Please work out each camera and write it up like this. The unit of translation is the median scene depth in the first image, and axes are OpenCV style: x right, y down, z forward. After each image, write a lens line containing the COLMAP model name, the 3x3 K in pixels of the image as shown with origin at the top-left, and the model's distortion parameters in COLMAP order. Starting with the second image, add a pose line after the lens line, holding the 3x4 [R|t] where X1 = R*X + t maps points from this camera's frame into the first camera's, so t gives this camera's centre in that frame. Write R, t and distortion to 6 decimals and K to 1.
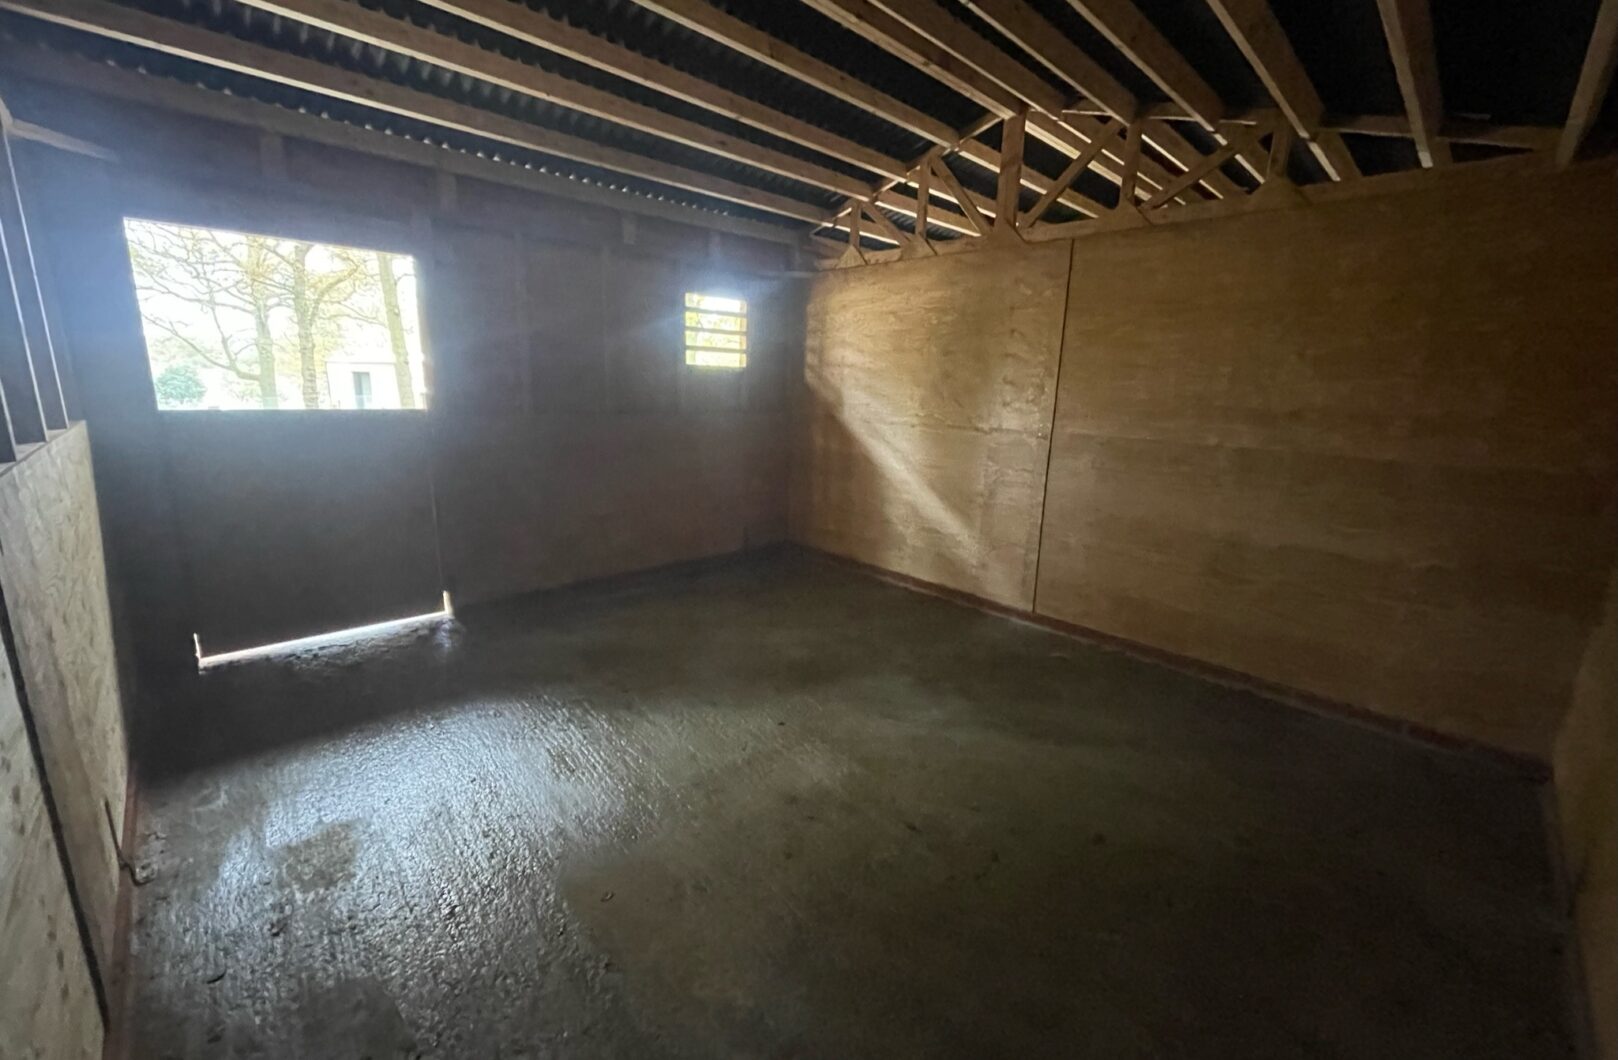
lens RADIAL K [[656.7, 0, 812.4], [0, 656.7, 525.0], [0, 0, 1]] dist [-0.003007, 0.000362]
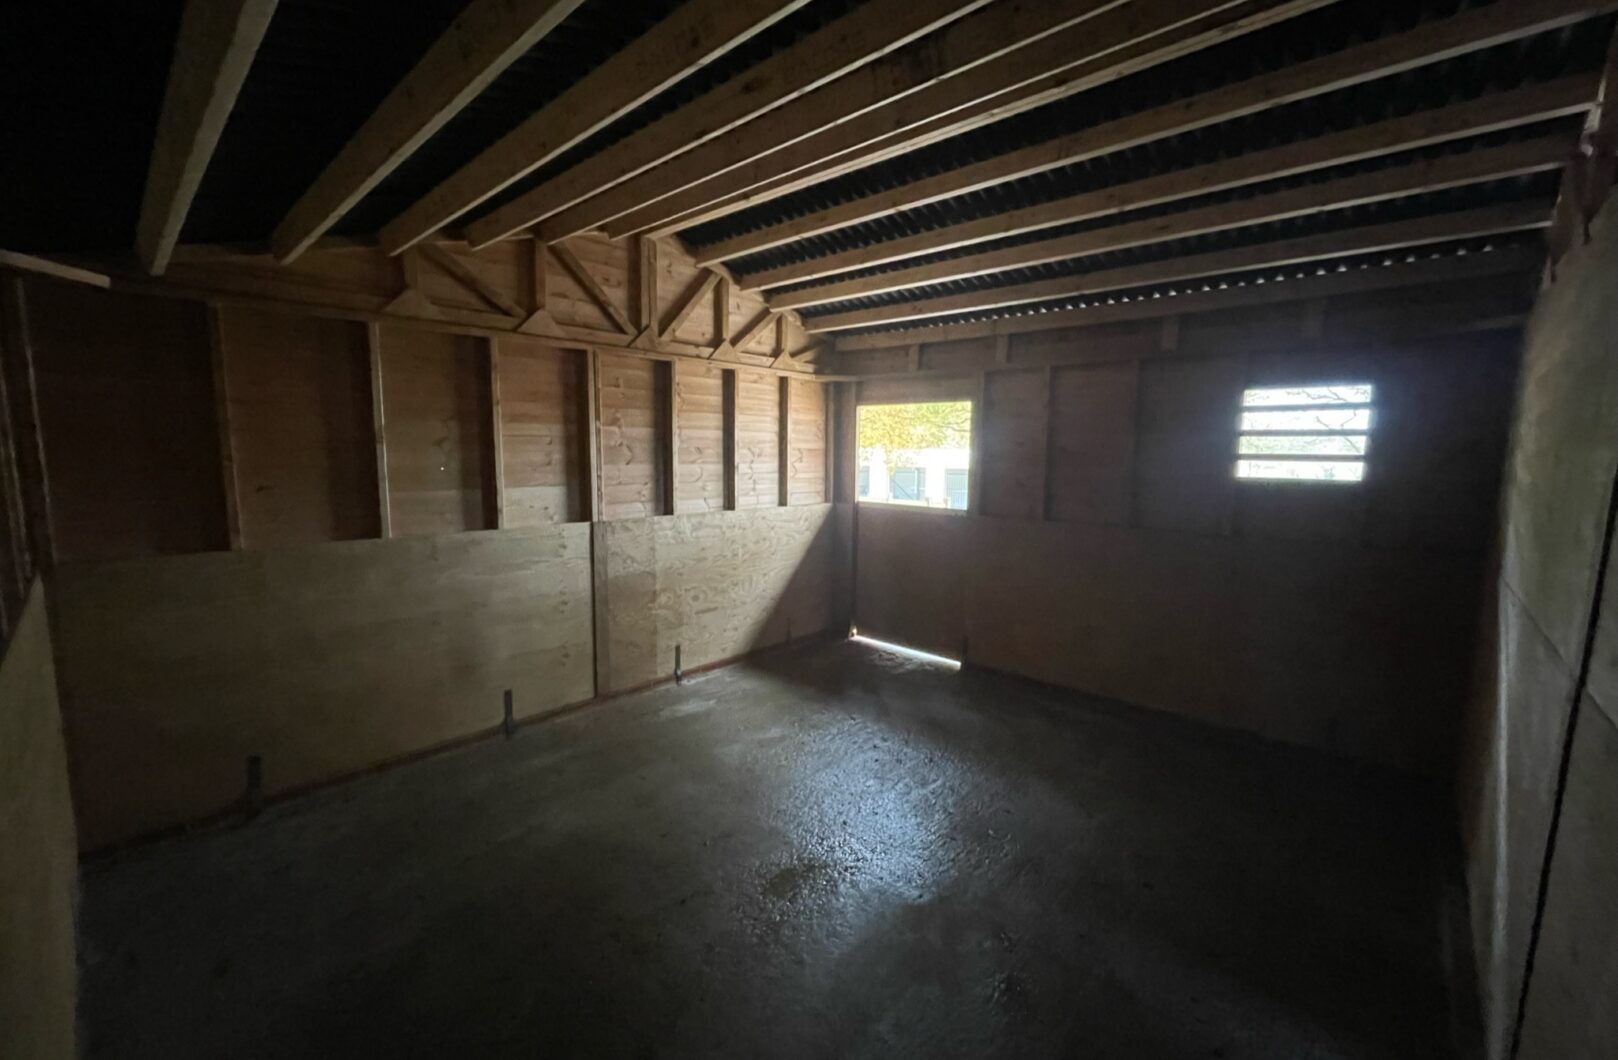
lens RADIAL K [[656.7, 0, 812.1], [0, 656.7, 535.6], [0, 0, 1]] dist [-0.003007, 0.000362]
pose [[0.068255, 0.082006, -0.994292, 0.735520], [-0.242187, 0.968167, 0.063226, -0.130331], [0.967826, 0.236489, 0.085943, 0.575961]]
